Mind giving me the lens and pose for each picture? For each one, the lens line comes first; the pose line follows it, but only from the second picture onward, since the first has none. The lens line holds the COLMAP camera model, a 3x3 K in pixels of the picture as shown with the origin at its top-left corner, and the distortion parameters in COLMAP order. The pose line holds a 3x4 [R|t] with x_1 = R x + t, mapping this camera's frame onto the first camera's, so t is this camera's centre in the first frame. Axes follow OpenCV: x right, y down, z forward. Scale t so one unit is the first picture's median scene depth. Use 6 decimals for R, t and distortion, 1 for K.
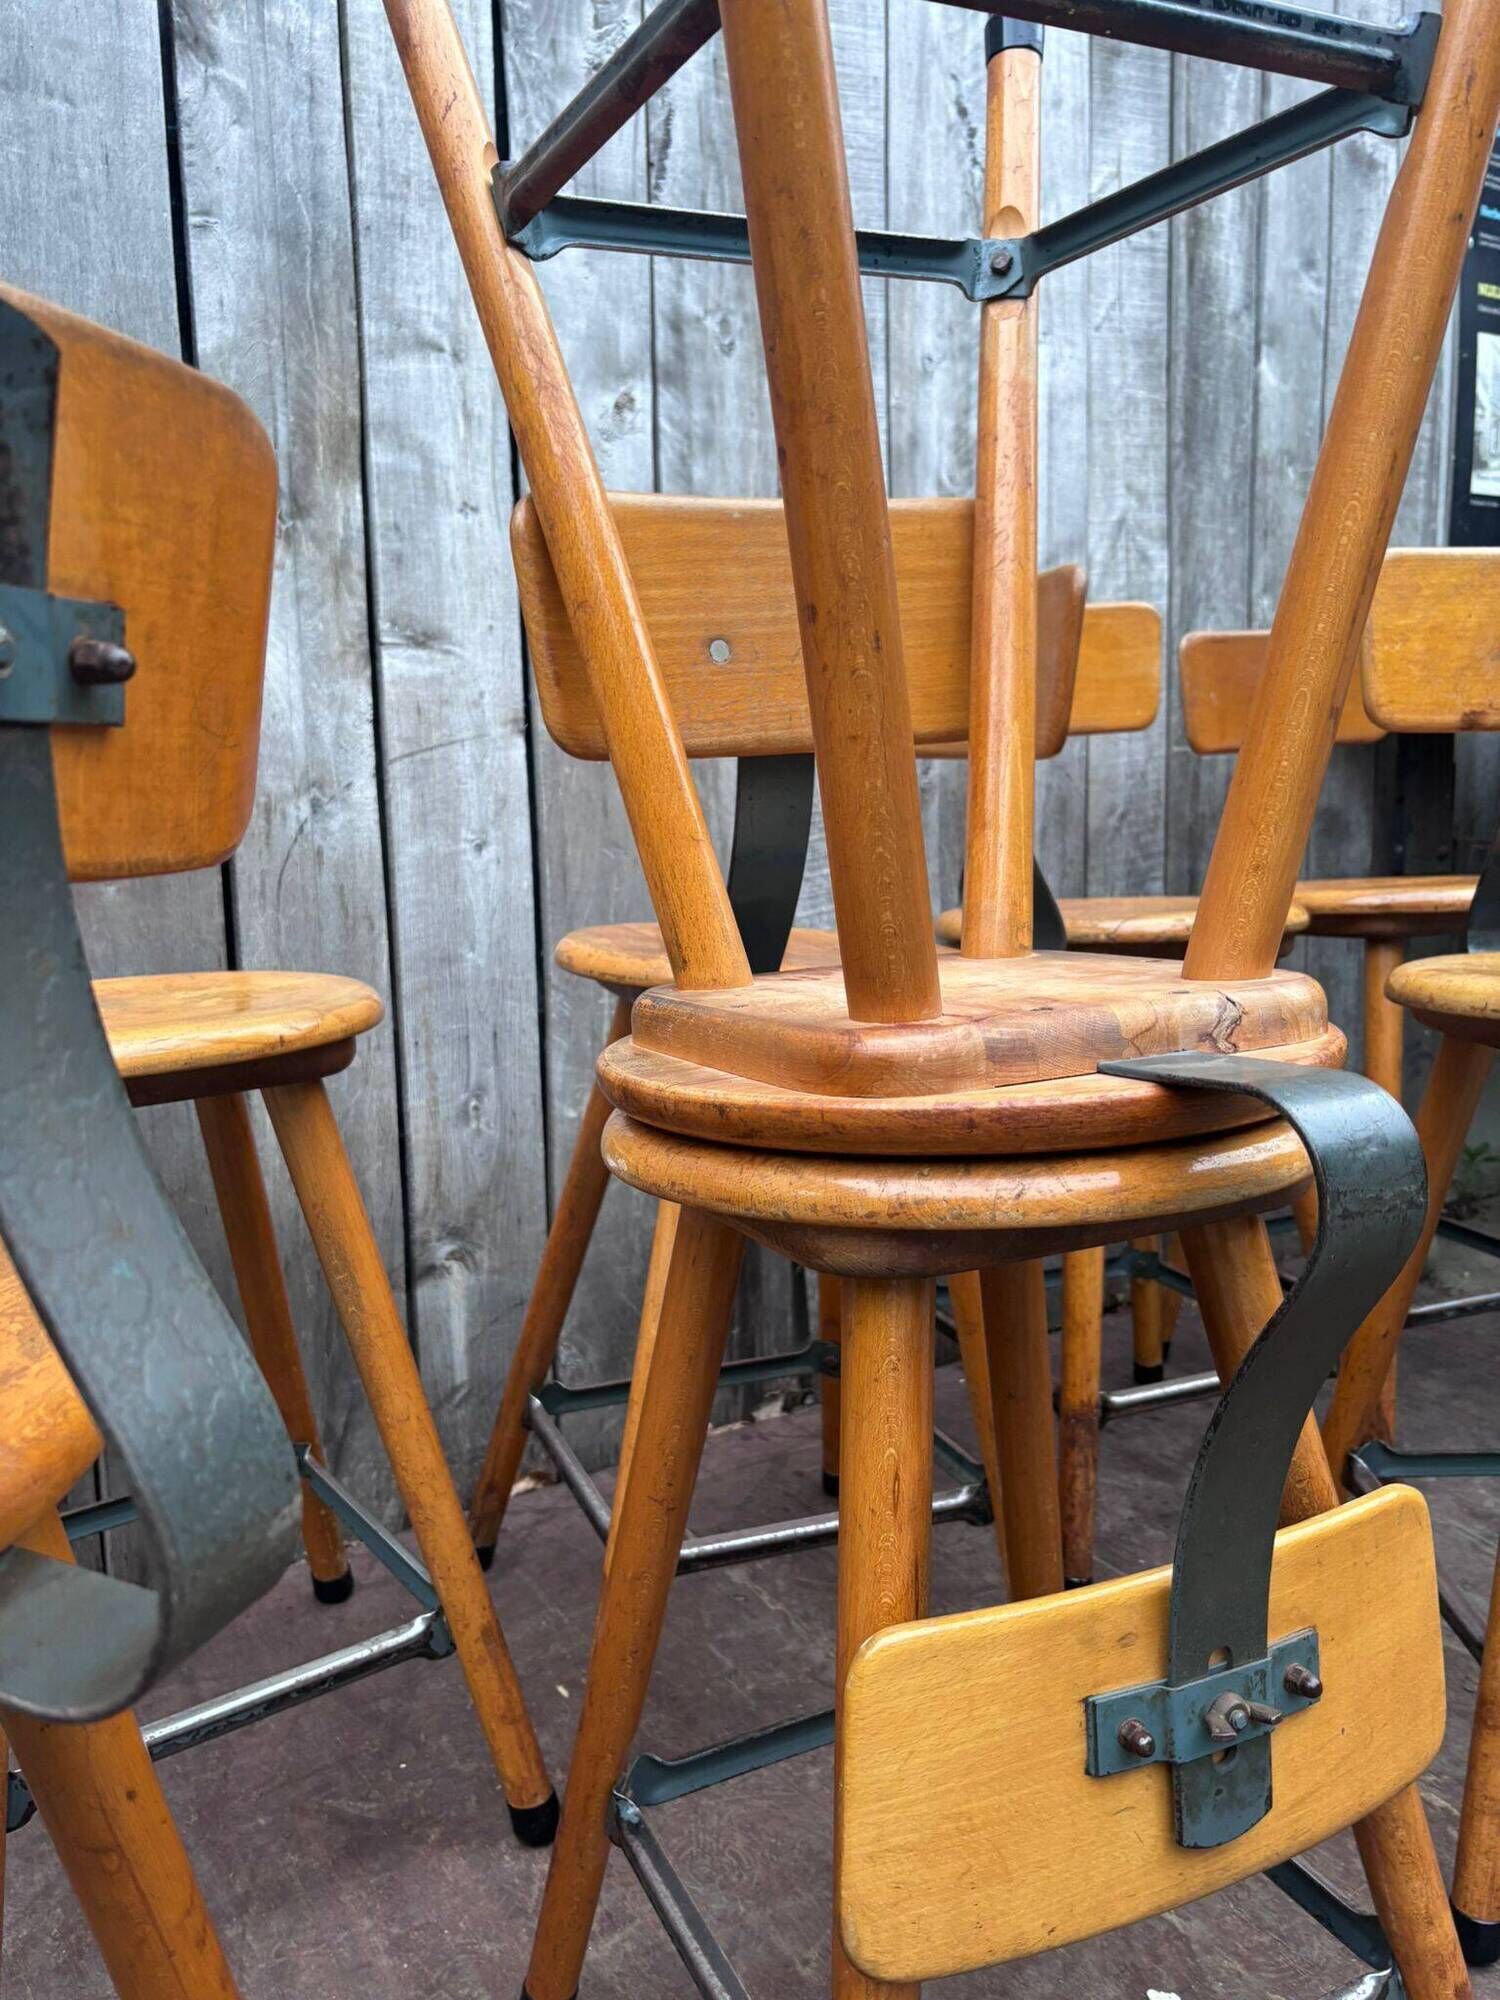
lens RADIAL K [[1506.7, 0, 752.8], [0, 1506.7, 1012.7], [0, 0, 1]] dist [0.058892, -0.081718]
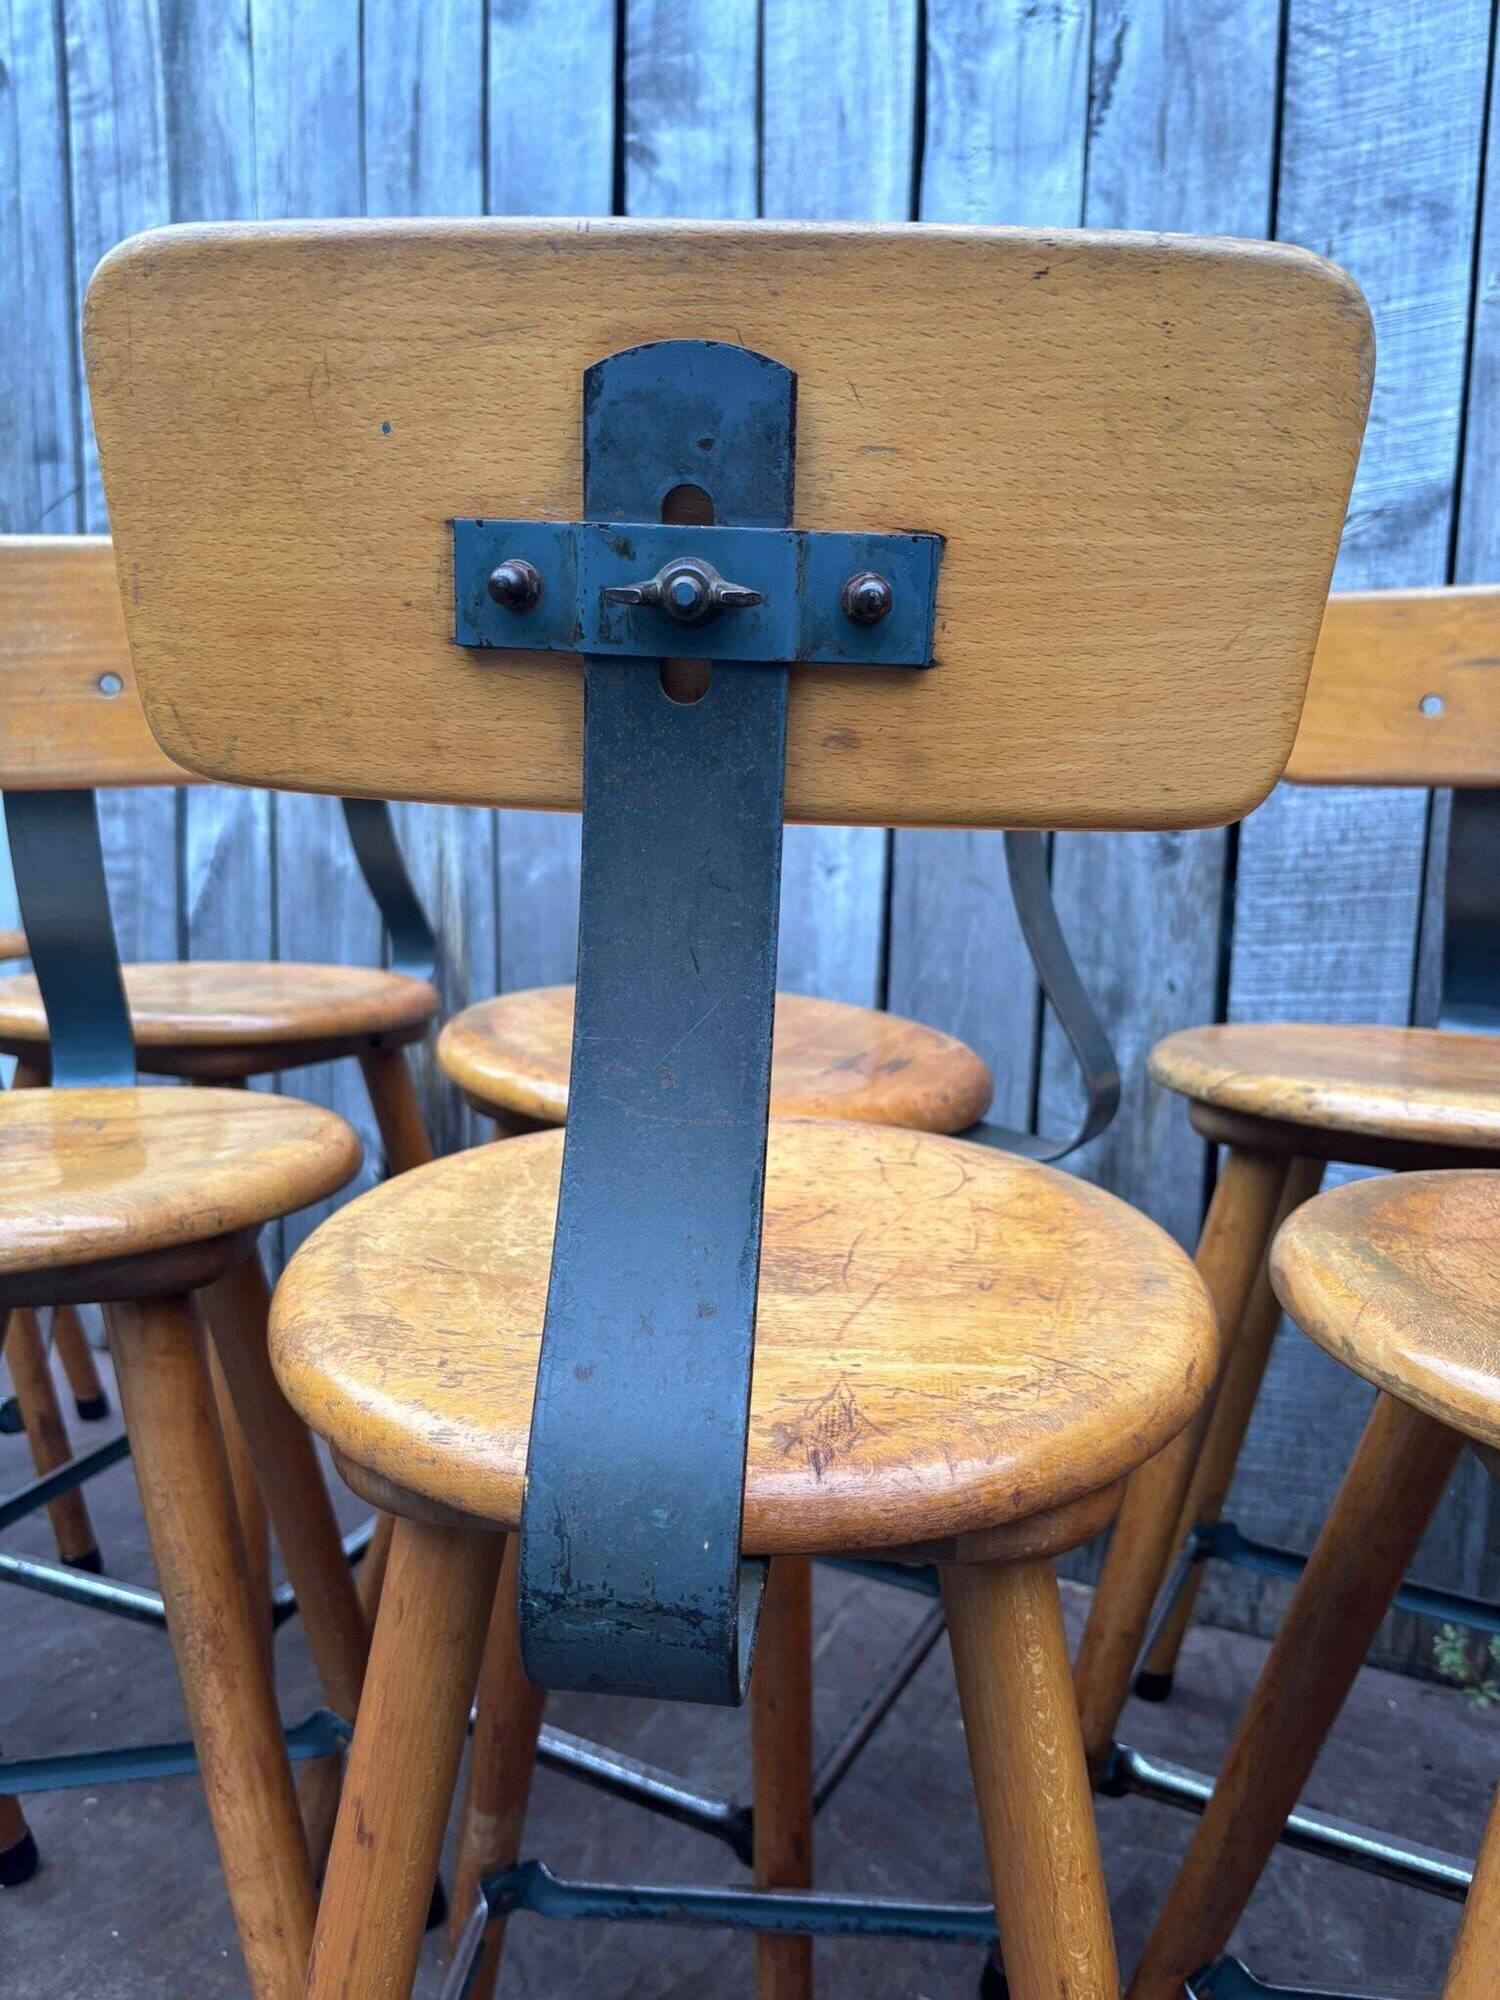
lens RADIAL K [[1545.6, 0, 741.6], [0, 1545.6, 1013.8], [0, 0, 1]] dist [0.039417, -0.075043]
pose [[0.496464, 0.173982, -0.850443, 0.648832], [-0.170238, 0.980198, 0.101147, -0.106790], [0.851201, 0.094562, 0.516251, 0.424664]]
